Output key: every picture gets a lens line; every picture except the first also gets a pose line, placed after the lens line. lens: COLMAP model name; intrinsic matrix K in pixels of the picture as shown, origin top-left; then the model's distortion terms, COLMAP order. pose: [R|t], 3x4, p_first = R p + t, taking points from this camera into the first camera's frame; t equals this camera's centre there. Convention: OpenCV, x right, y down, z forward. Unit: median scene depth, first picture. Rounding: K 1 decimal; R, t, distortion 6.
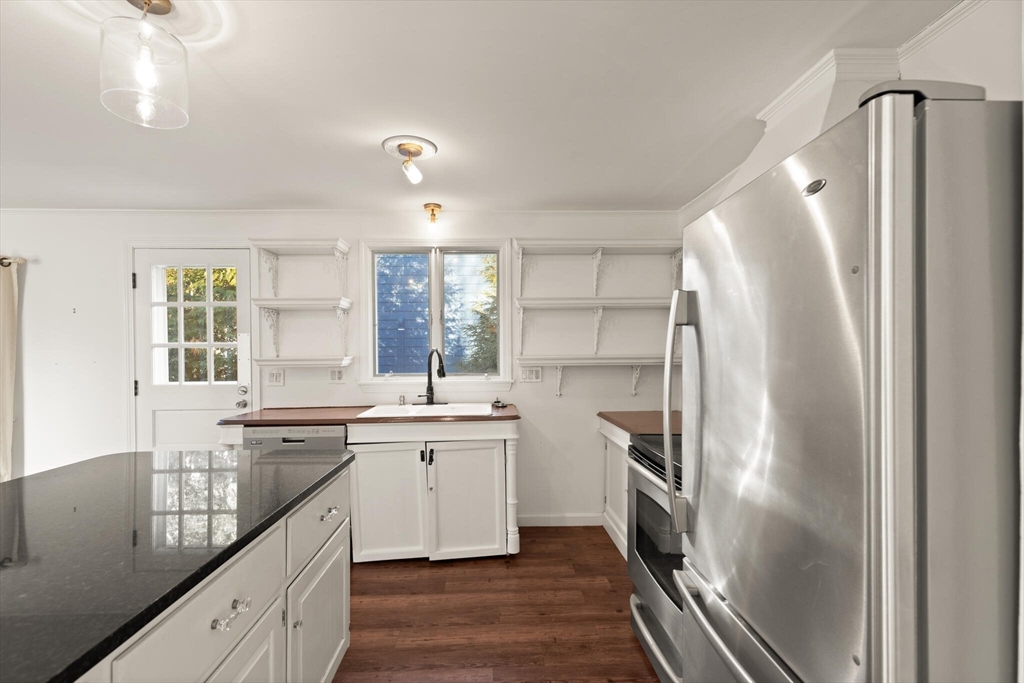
lens RADIAL K [[476.6, 0, 506.8], [0, 476.6, 349.7], [0, 0, 1]] dist [0.009837, -0.001470]
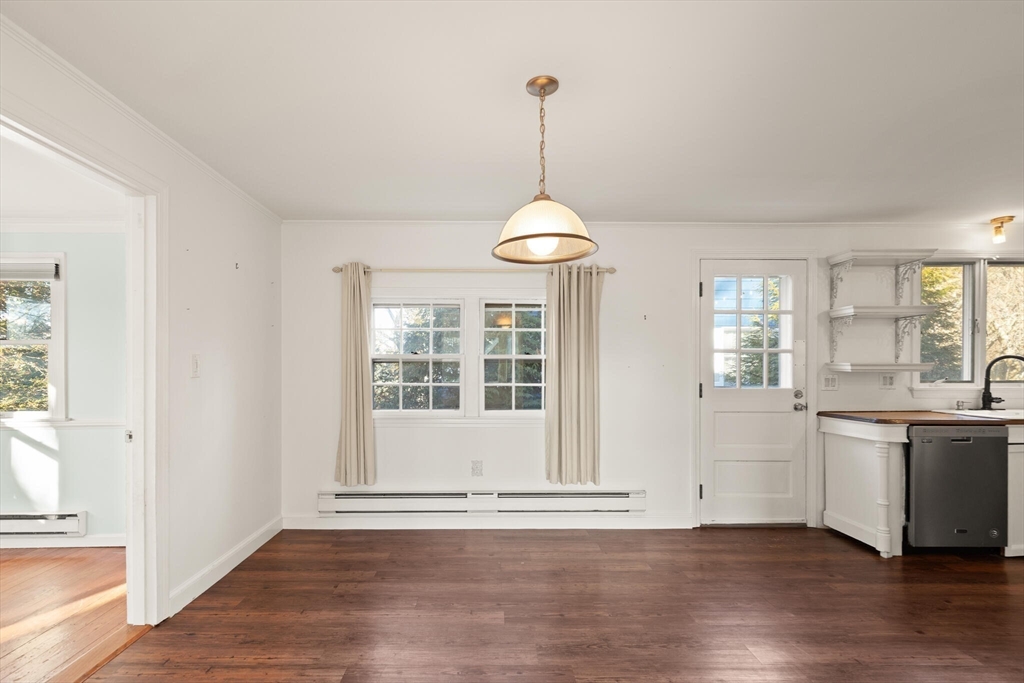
lens RADIAL K [[476.6, 0, 495.8], [0, 476.6, 371.5], [0, 0, 1]] dist [0.009837, -0.001470]
pose [[0.999877, 0.010360, -0.011771, -1.221428], [-0.010330, 0.999943, 0.002652, 0.039868], [0.011797, -0.002530, 0.999927, -0.063039]]
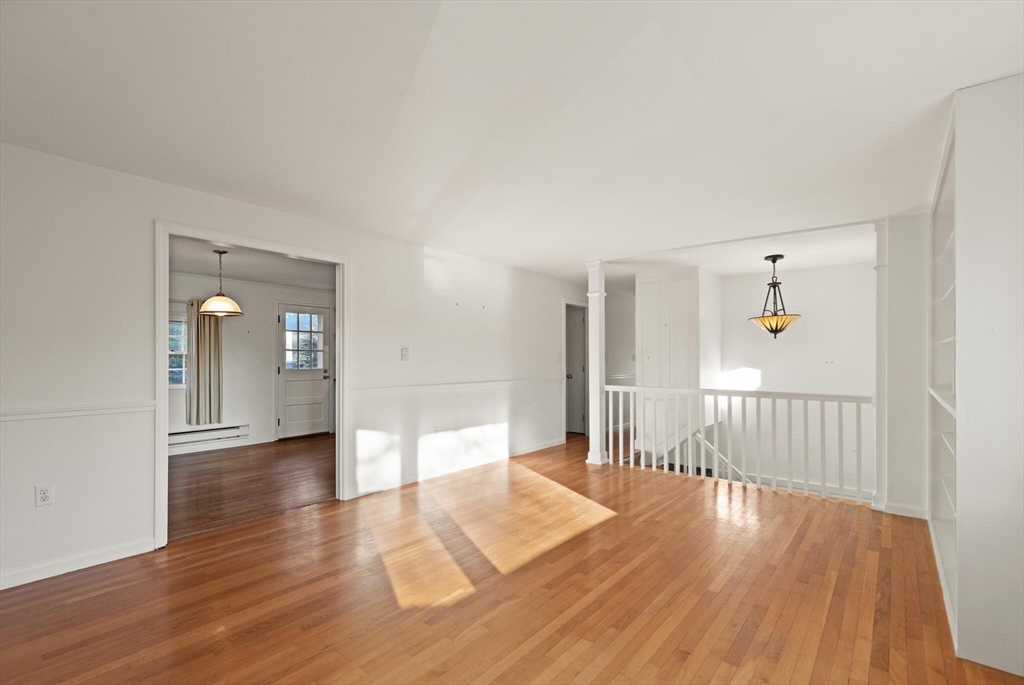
lens RADIAL K [[476.6, 0, 512.3], [0, 476.6, 345.1], [0, 0, 1]] dist [0.009837, -0.001470]
pose [[0.649372, 0.026349, 0.760014, -1.709539], [-0.001180, 0.999433, -0.033642, 0.037925], [-0.760470, 0.020950, 0.649035, -1.137258]]
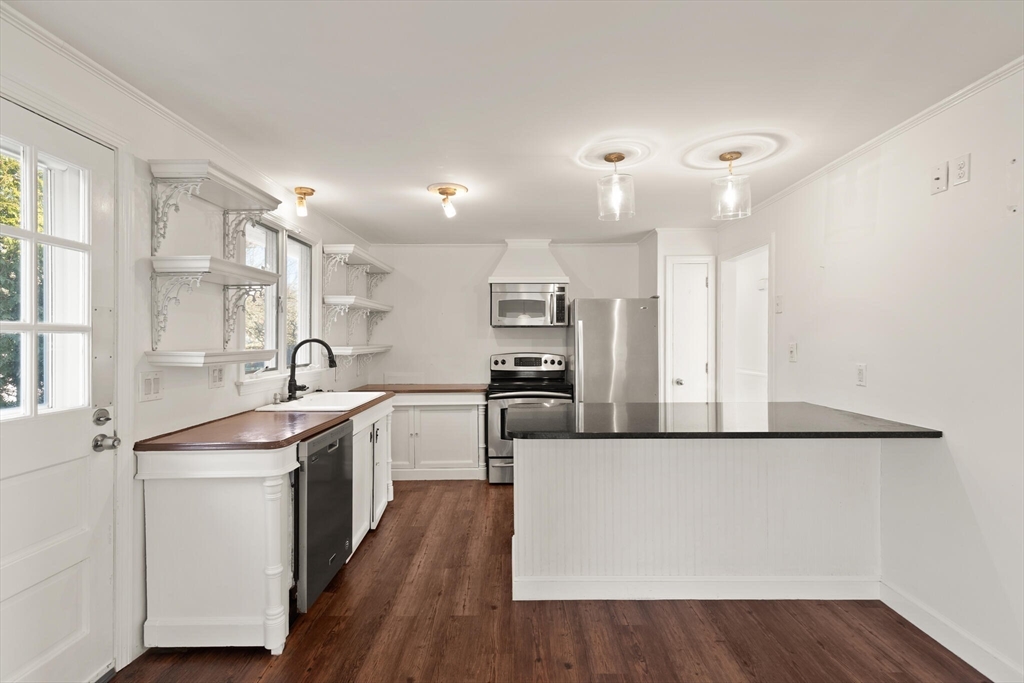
lens RADIAL K [[476.6, 0, 515.3], [0, 476.6, 339.7], [0, 0, 1]] dist [0.009837, -0.001470]
pose [[0.027140, 0.007812, 0.999601, -1.075699], [0.005005, 0.999956, -0.007950, 0.008012], [-0.999619, 0.005218, 0.027099, 0.541197]]
